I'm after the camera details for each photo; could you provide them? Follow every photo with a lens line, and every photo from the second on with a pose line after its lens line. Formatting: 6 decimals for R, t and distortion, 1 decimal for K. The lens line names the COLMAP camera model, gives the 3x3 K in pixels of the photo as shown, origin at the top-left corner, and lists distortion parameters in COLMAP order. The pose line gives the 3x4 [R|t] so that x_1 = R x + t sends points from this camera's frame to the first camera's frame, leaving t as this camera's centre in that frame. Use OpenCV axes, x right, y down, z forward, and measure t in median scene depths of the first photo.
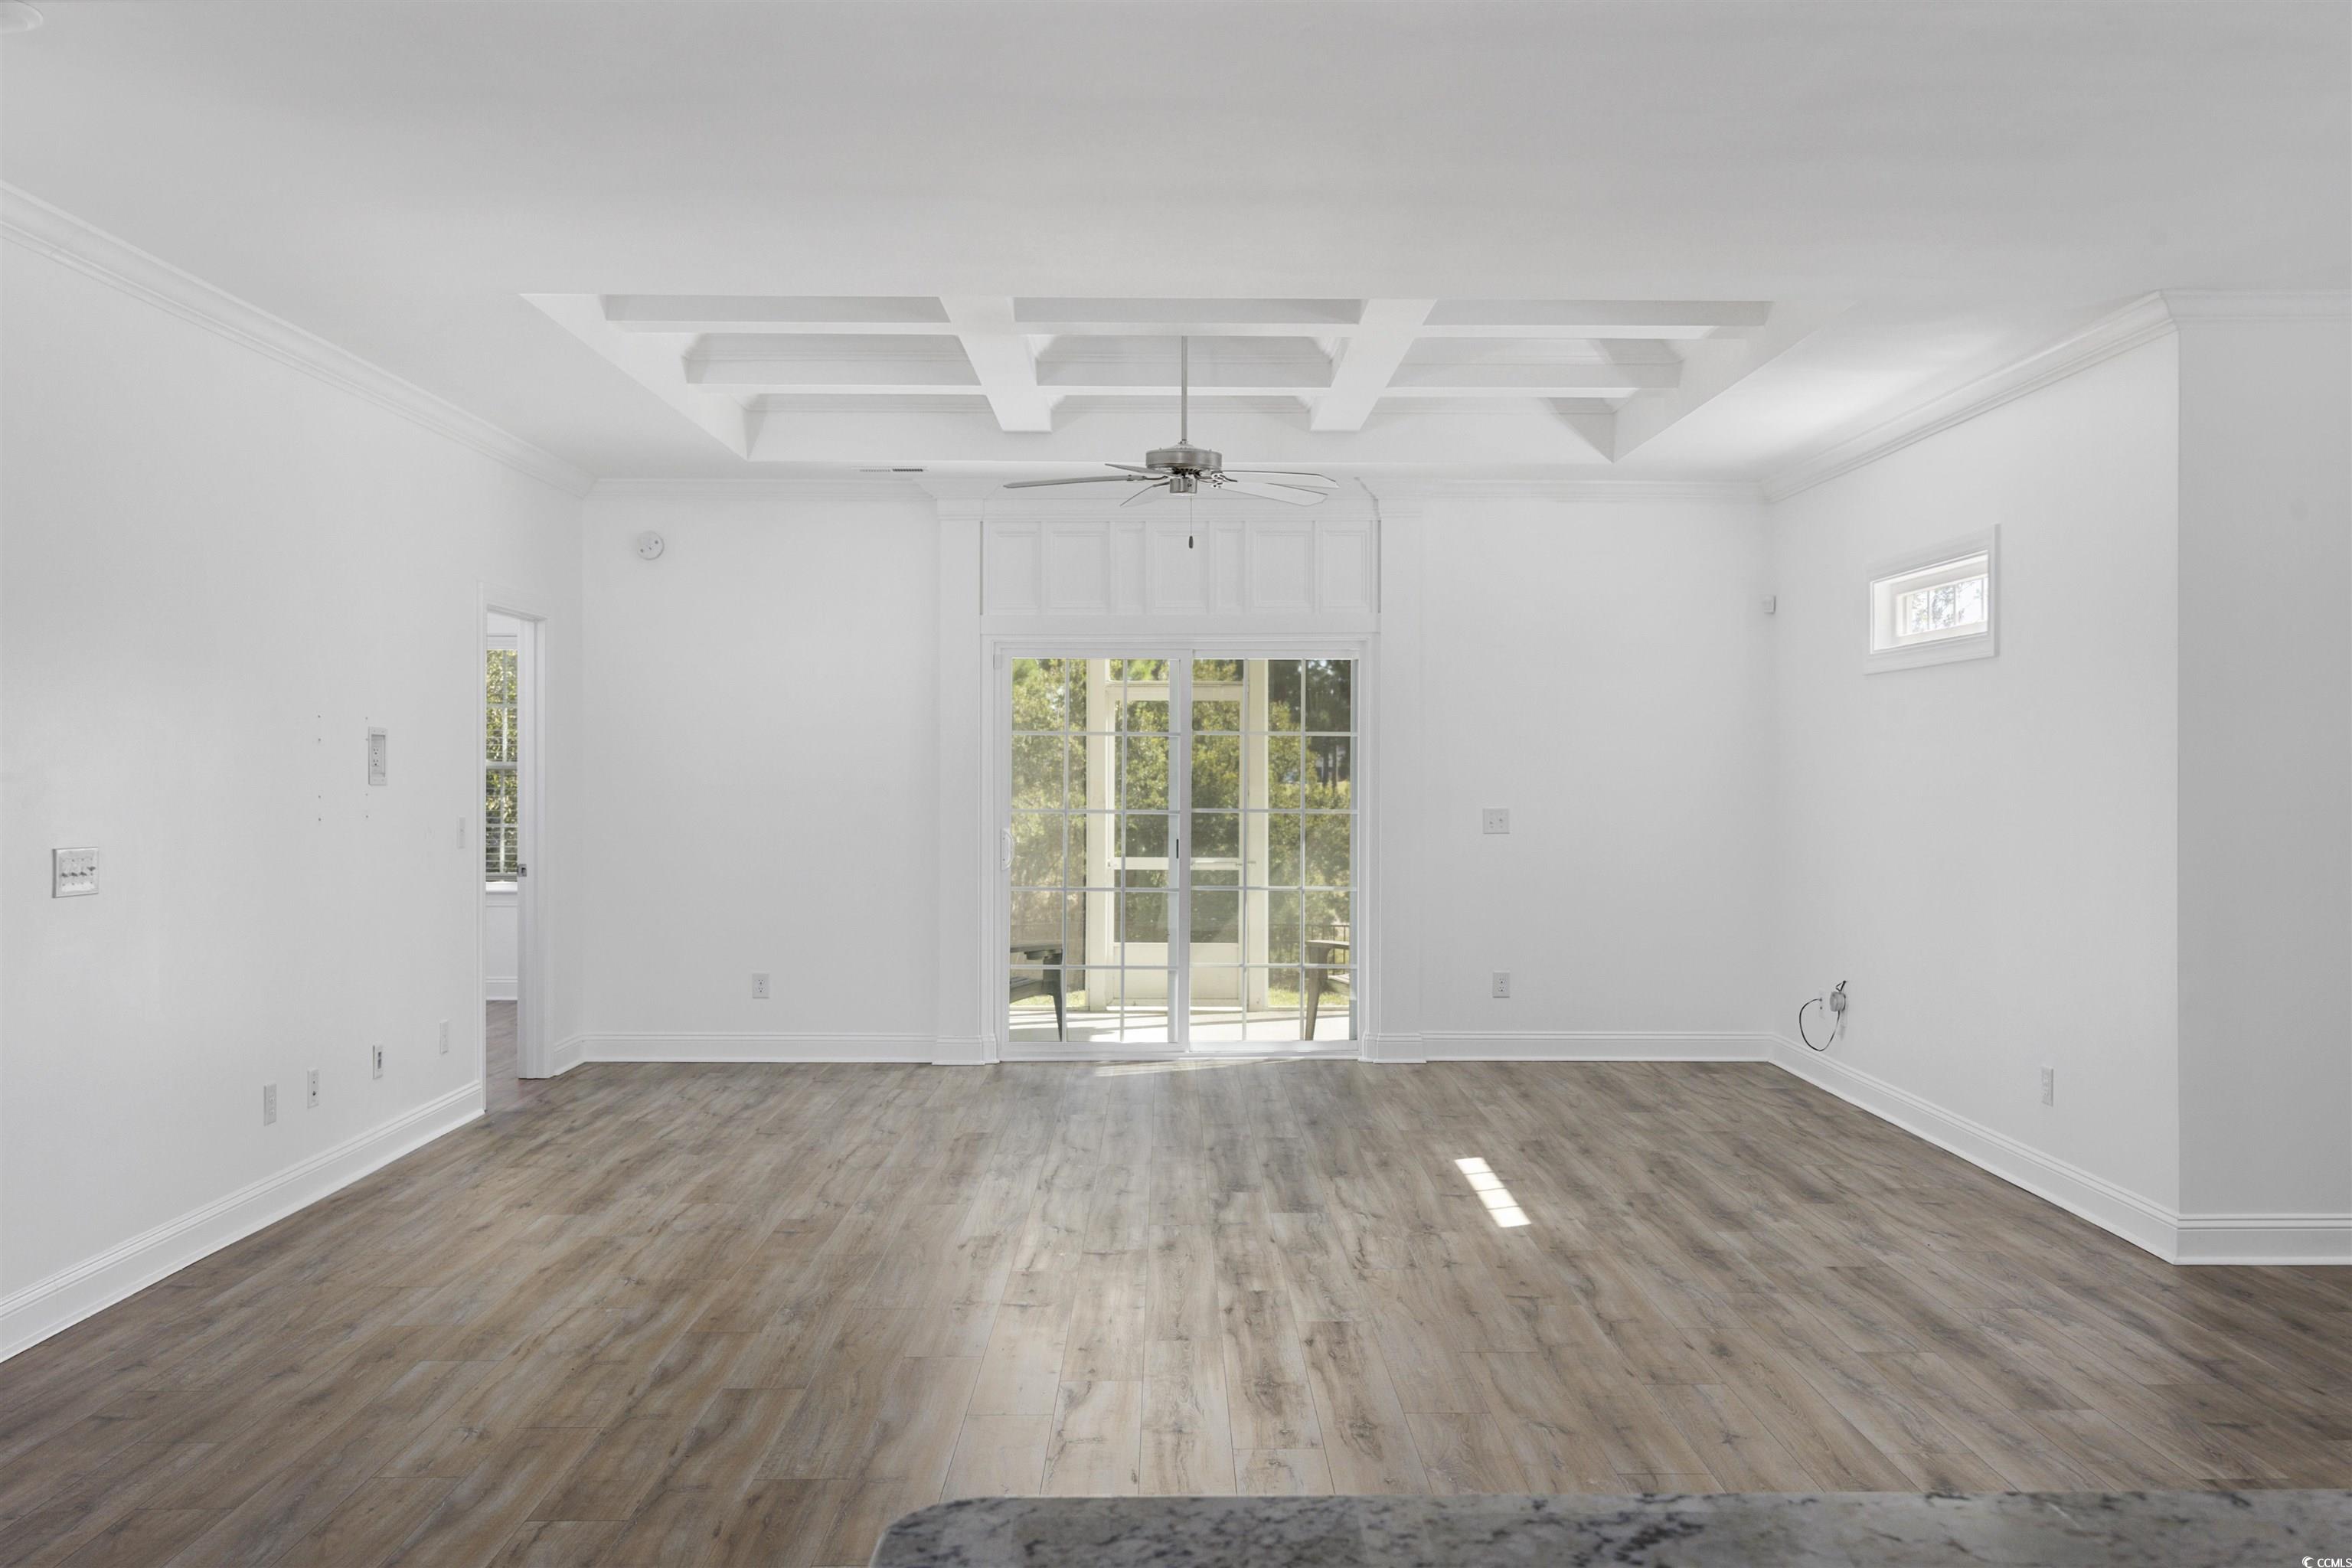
lens RADIAL K [[2183.2, 0, 1176.0], [0, 2183.2, 784.0], [0, 0, 1]] dist [0.008969, 0.002161]
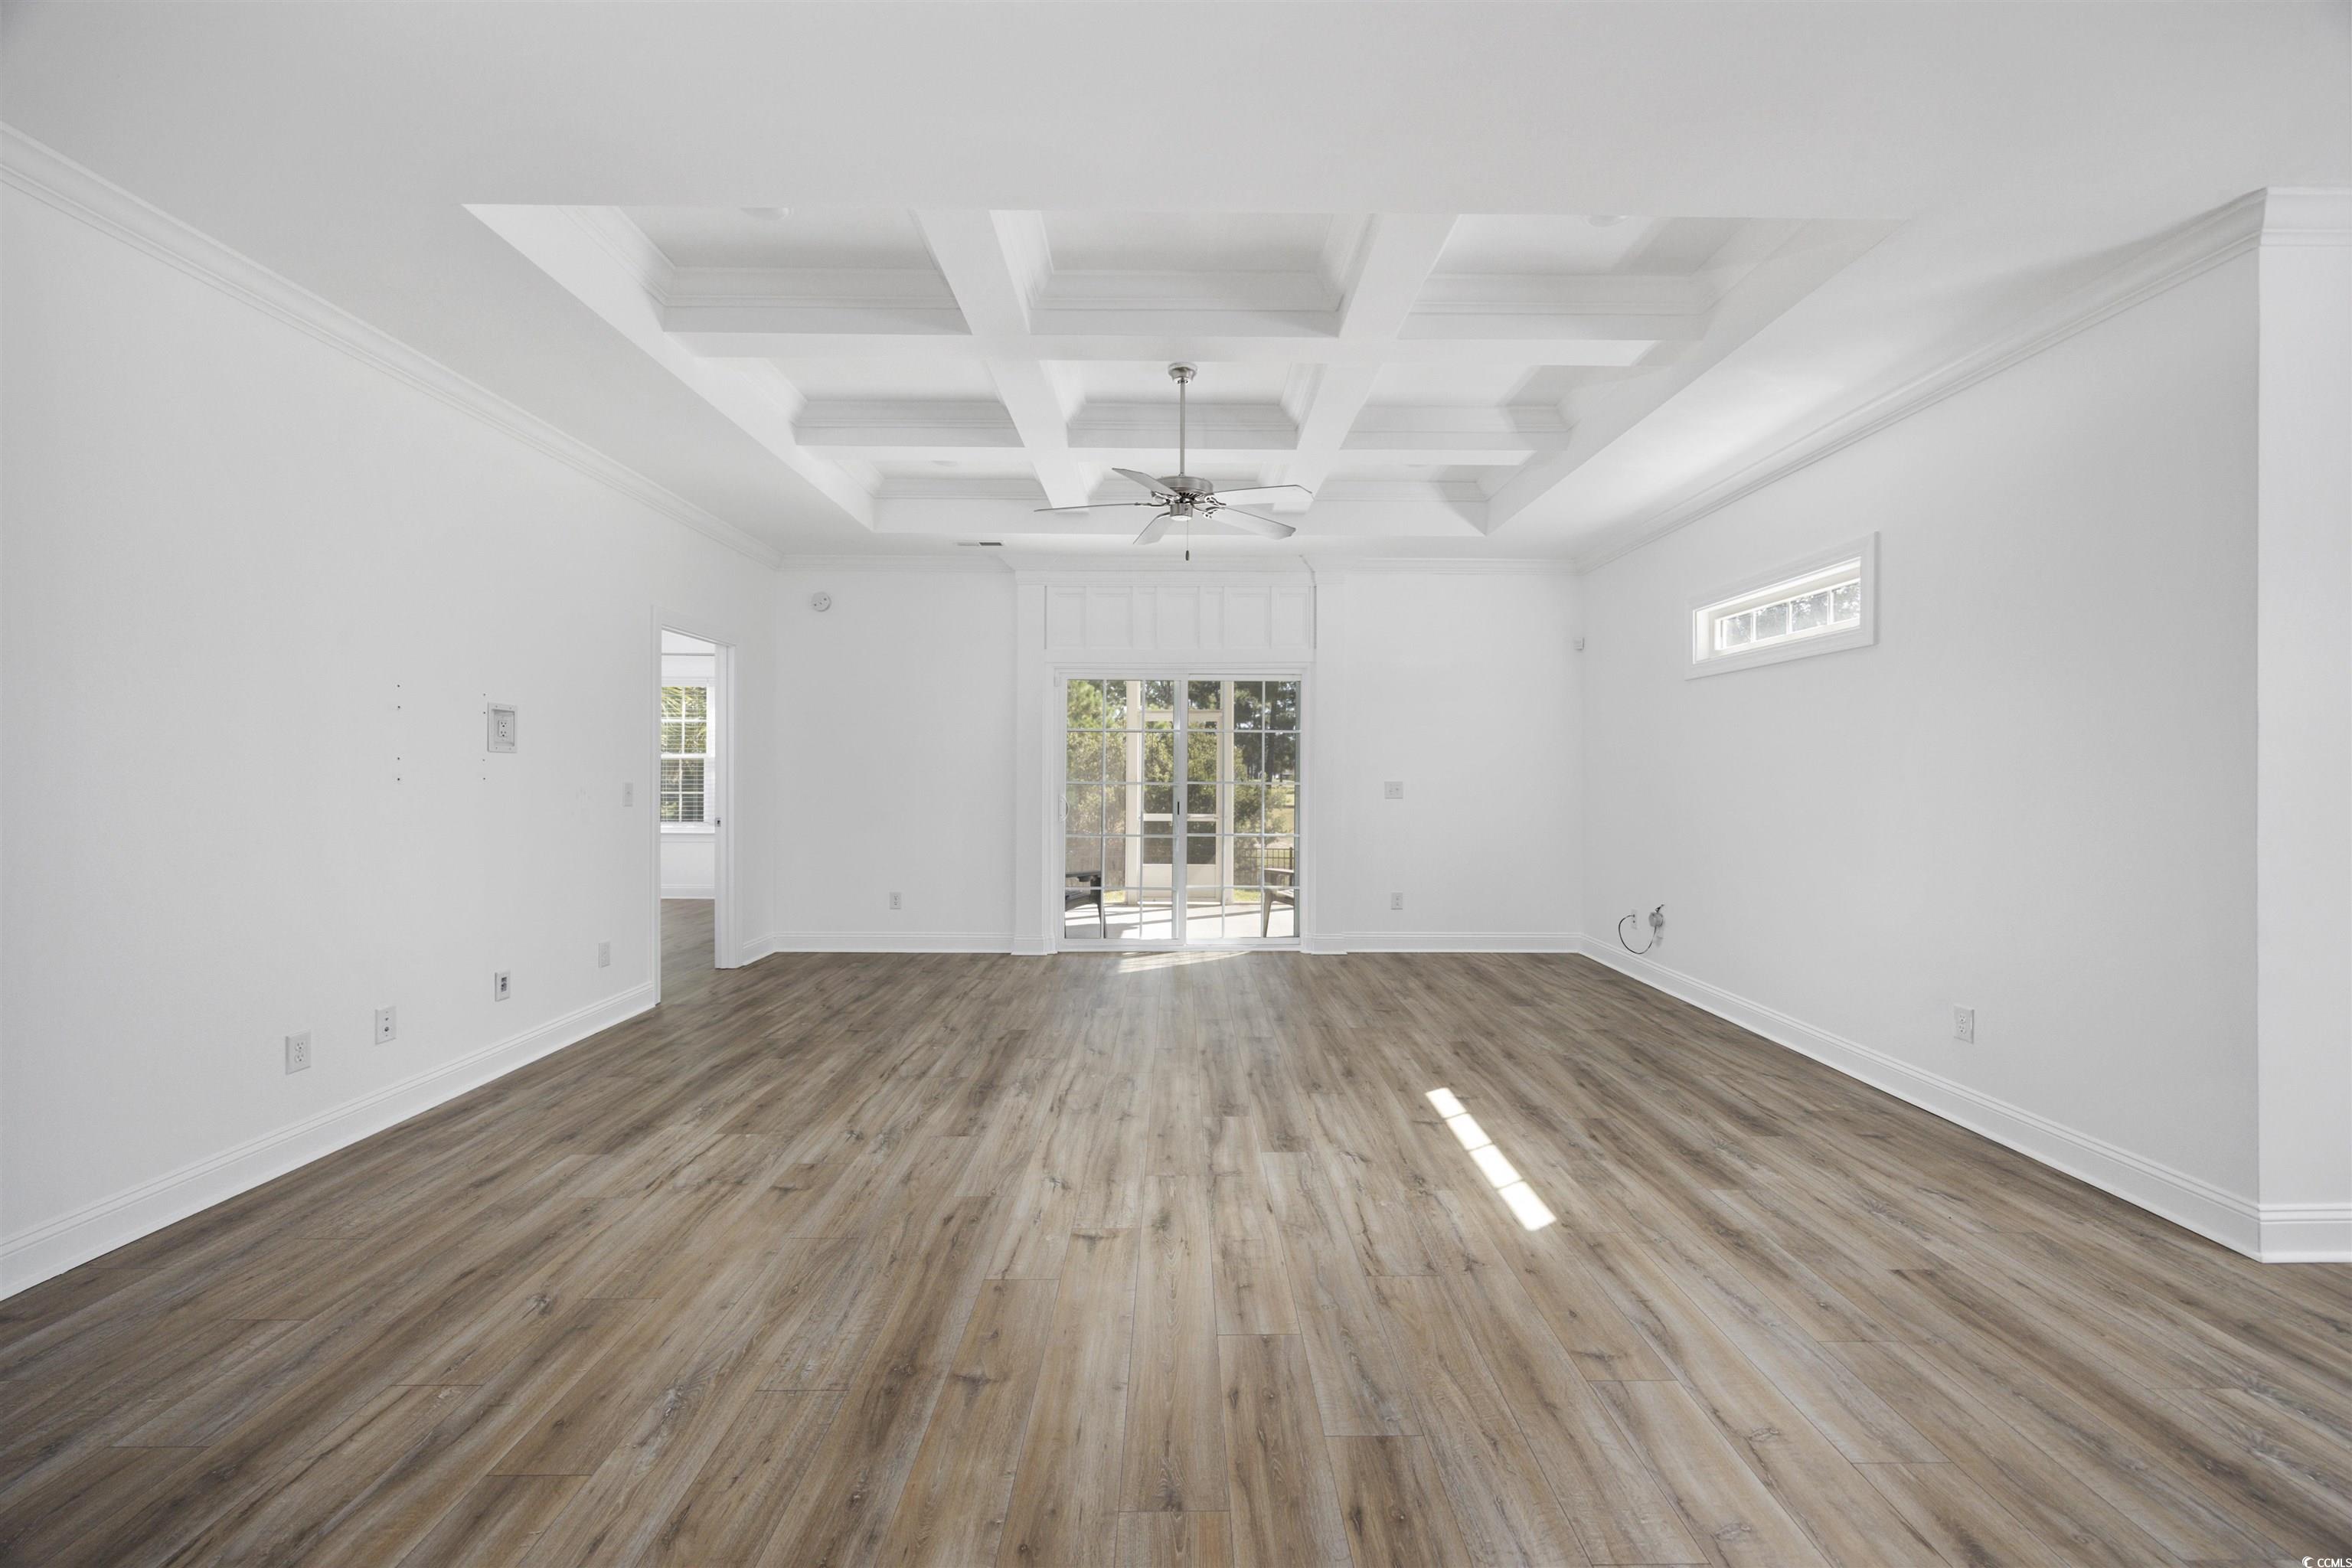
lens RADIAL K [[915.0, 0, 1193.7], [0, 915.0, 776.5], [0, 0, 1]] dist [0.001986, -0.000126]
pose [[0.999913, 0.002086, 0.013022, 0.003291], [-0.002006, 0.999979, -0.006179, 0.013659], [-0.013035, 0.006152, 0.999896, 0.434934]]
